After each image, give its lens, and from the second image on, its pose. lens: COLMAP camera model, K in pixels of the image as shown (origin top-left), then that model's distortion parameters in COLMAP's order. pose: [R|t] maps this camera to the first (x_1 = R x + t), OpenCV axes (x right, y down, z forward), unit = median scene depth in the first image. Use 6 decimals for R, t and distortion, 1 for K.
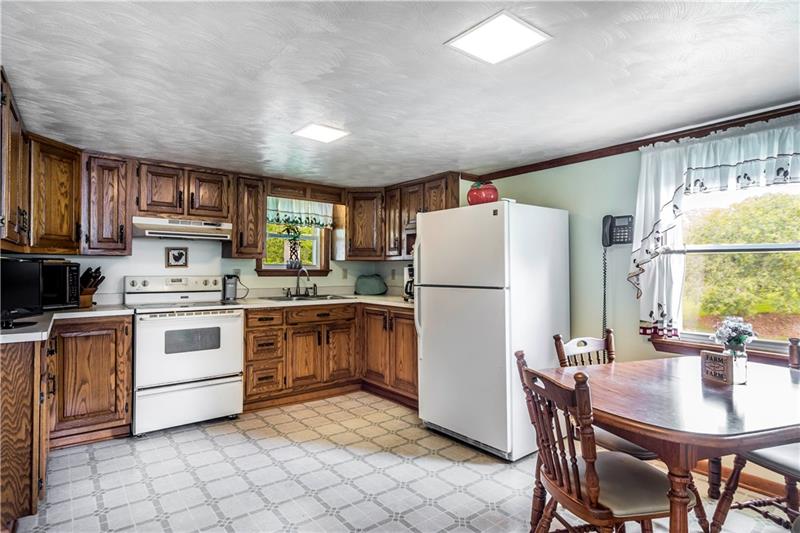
lens RADIAL K [[427.6, 0, 395.8], [0, 427.6, 266.8], [0, 0, 1]] dist [-0.001453, 0.000196]
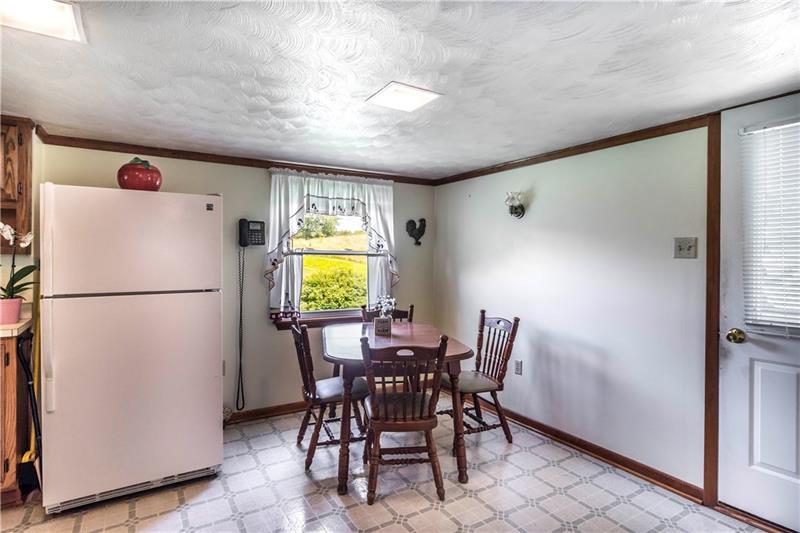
lens RADIAL K [[431.7, 0, 400.3], [0, 431.7, 258.2], [0, 0, 1]] dist [-0.000680, -0.000101]
pose [[0.118171, -0.005623, 0.992977, -0.626128], [-0.013549, 0.999882, 0.007275, -0.033193], [-0.992901, -0.014313, 0.118081, 0.490687]]
